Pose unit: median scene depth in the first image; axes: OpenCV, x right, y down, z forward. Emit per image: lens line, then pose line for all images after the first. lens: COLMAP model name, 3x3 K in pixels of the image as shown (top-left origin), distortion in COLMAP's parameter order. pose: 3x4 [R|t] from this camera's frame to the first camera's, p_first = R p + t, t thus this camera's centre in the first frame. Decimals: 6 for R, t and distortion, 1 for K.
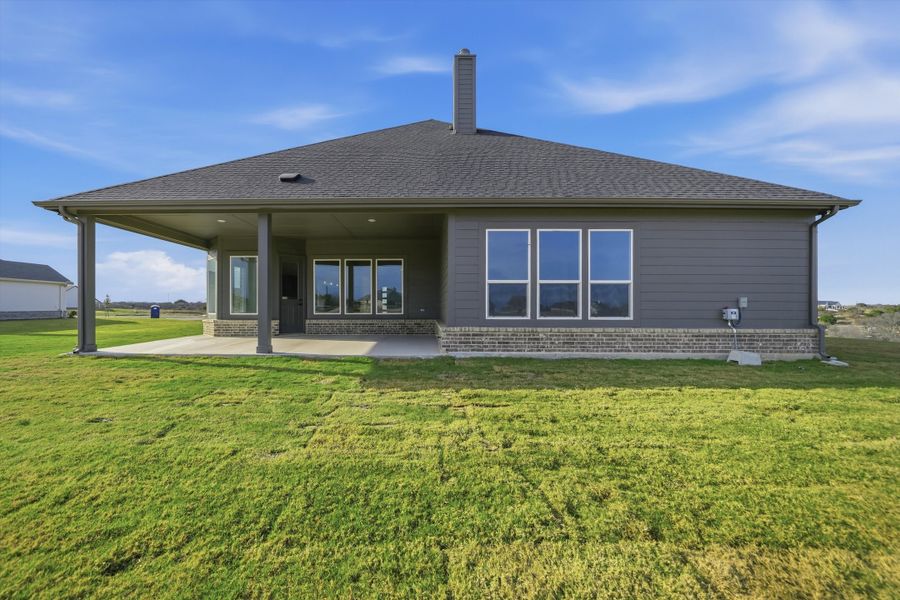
lens RADIAL K [[370.0, 0, 440.8], [0, 370.0, 303.6], [0, 0, 1]] dist [-0.016120, -0.000696]
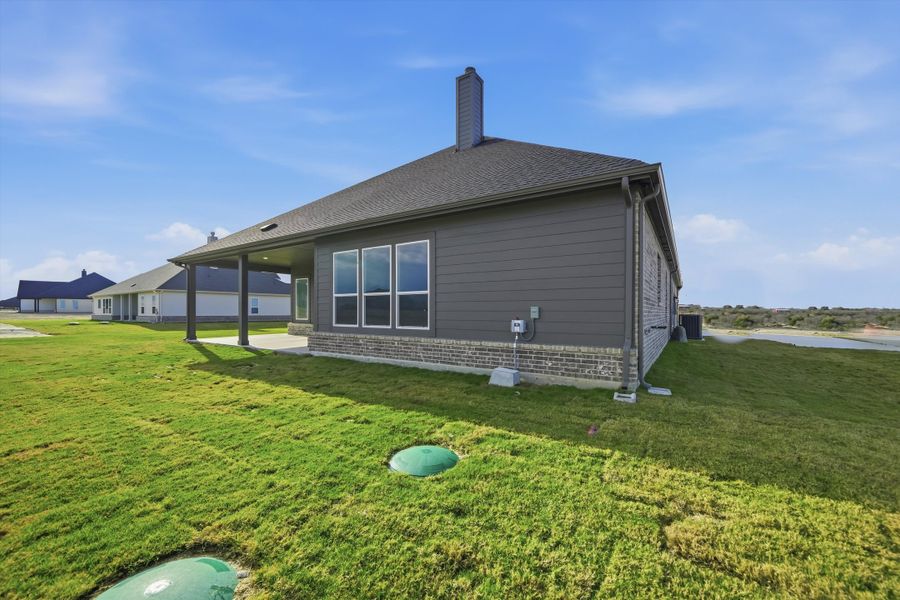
lens RADIAL K [[360.3, 0, 450.9], [0, 360.3, 314.6], [0, 0, 1]] dist [-0.002245, 0.000007]
pose [[0.842024, 0.002127, -0.539436, 1.100881], [0.005677, 0.999902, 0.012805, -0.009874], [0.539410, -0.013844, 0.841929, 0.201732]]
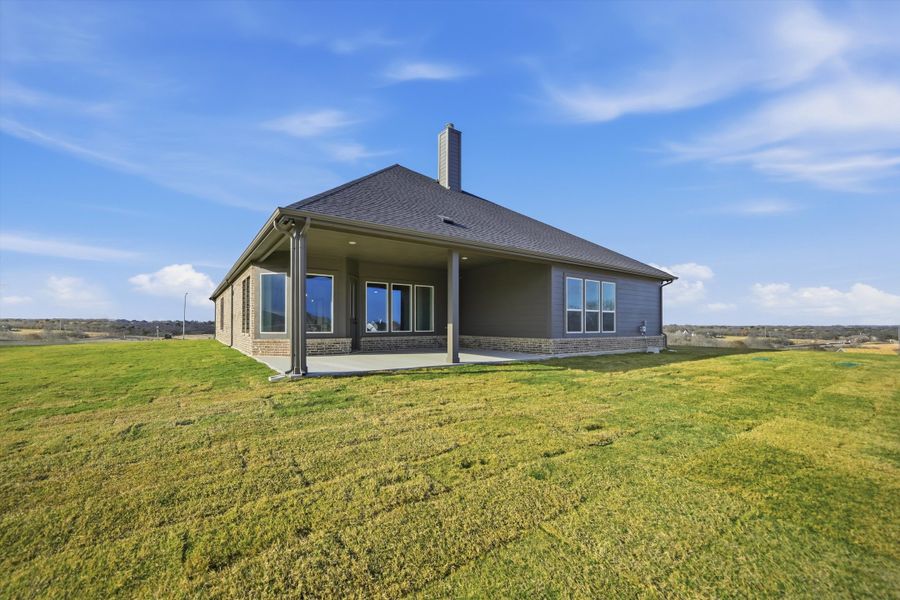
lens RADIAL K [[338.1, 0, 419.3], [0, 338.1, 324.9], [0, 0, 1]] dist [-0.018434, 0.002089]
pose [[0.840230, -0.002460, 0.542224, -1.205964], [-0.005035, 0.999911, 0.012338, -0.009283], [-0.542206, -0.013097, 0.840143, 0.123178]]
